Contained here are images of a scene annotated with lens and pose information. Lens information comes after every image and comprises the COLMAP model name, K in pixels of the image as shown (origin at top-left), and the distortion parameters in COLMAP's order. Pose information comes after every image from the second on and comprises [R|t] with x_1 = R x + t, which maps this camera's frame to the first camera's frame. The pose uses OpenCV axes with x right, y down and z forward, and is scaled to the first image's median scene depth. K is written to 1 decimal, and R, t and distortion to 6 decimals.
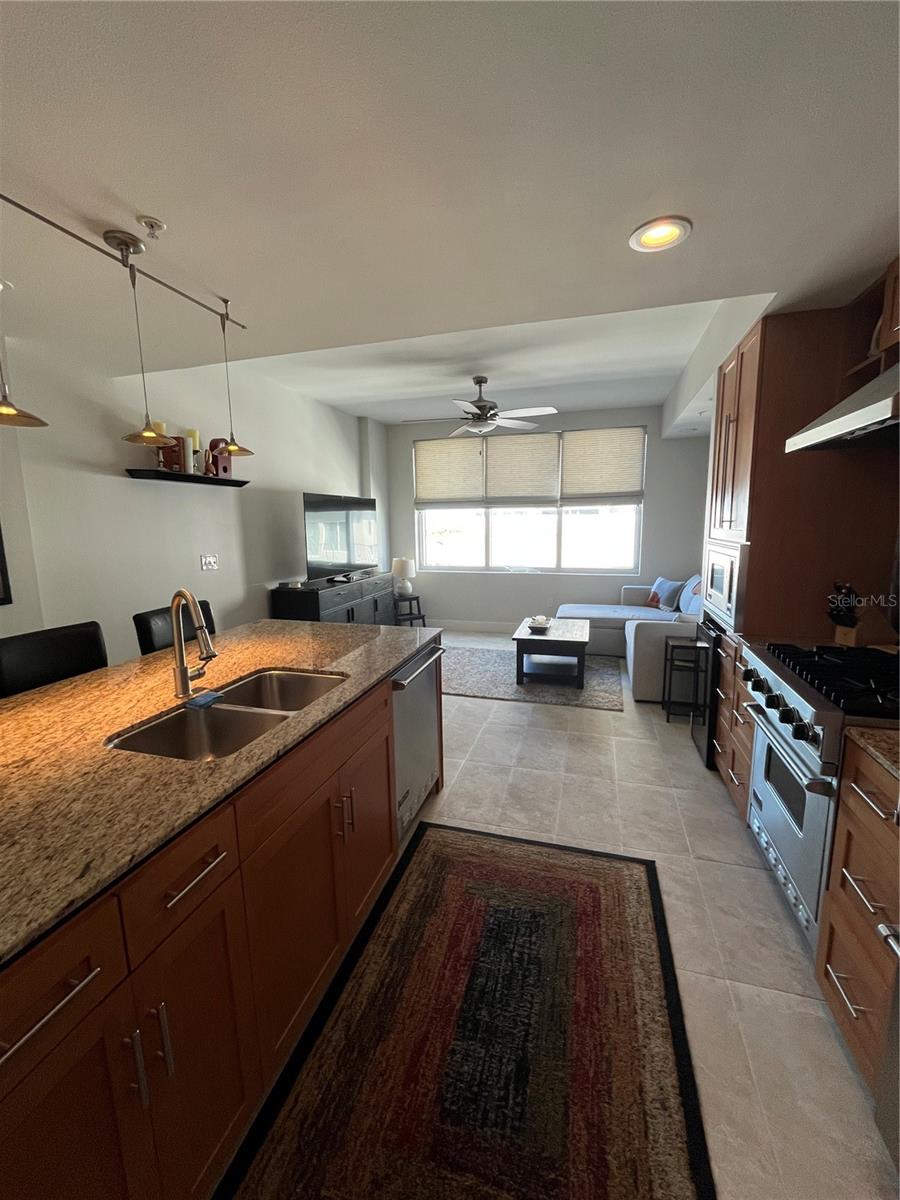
lens RADIAL K [[488.2, 0, 448.8], [0, 488.2, 599.3], [0, 0, 1]] dist [-0.002292, 0.000309]
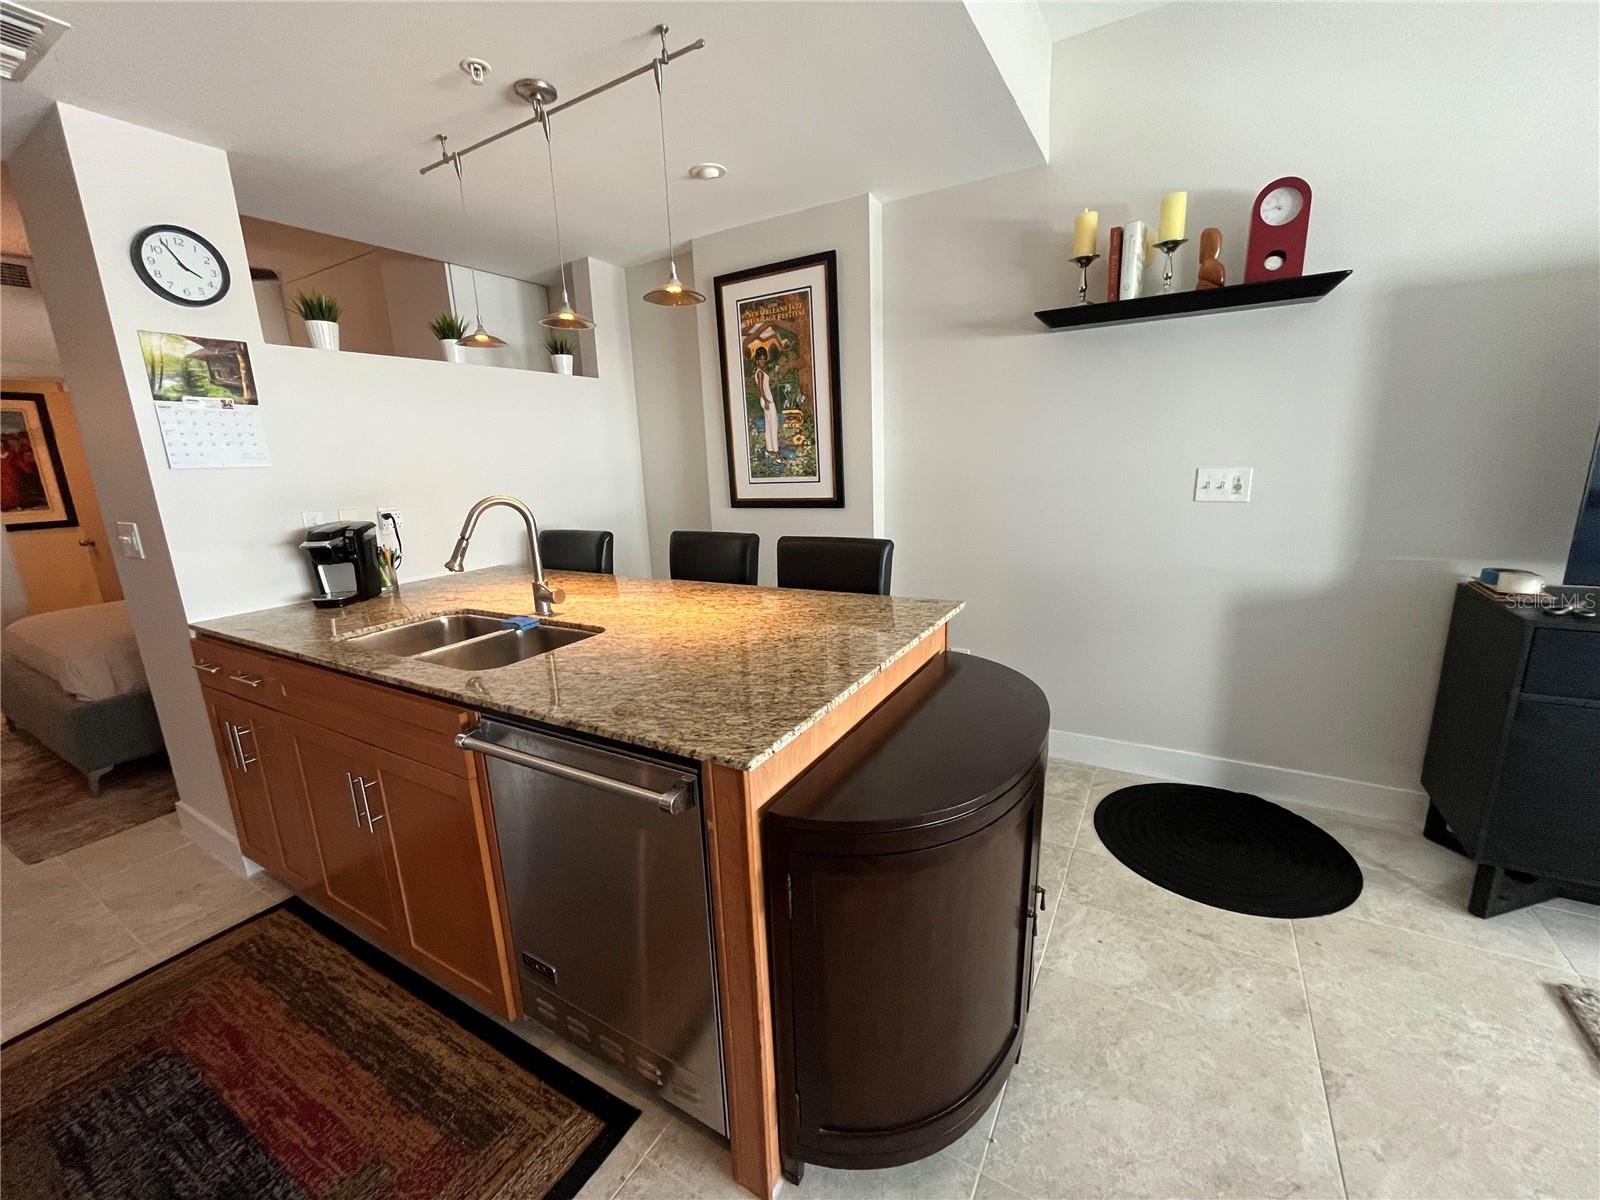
lens RADIAL K [[651.0, 0, 798.5], [0, 651.0, 604.4], [0, 0, 1]] dist [-0.002292, 0.000309]
pose [[-0.248676, 0.240728, -0.938195, 0.406902], [-0.108883, 0.955535, 0.274038, -0.174342], [0.962447, 0.170300, -0.211408, 1.427816]]
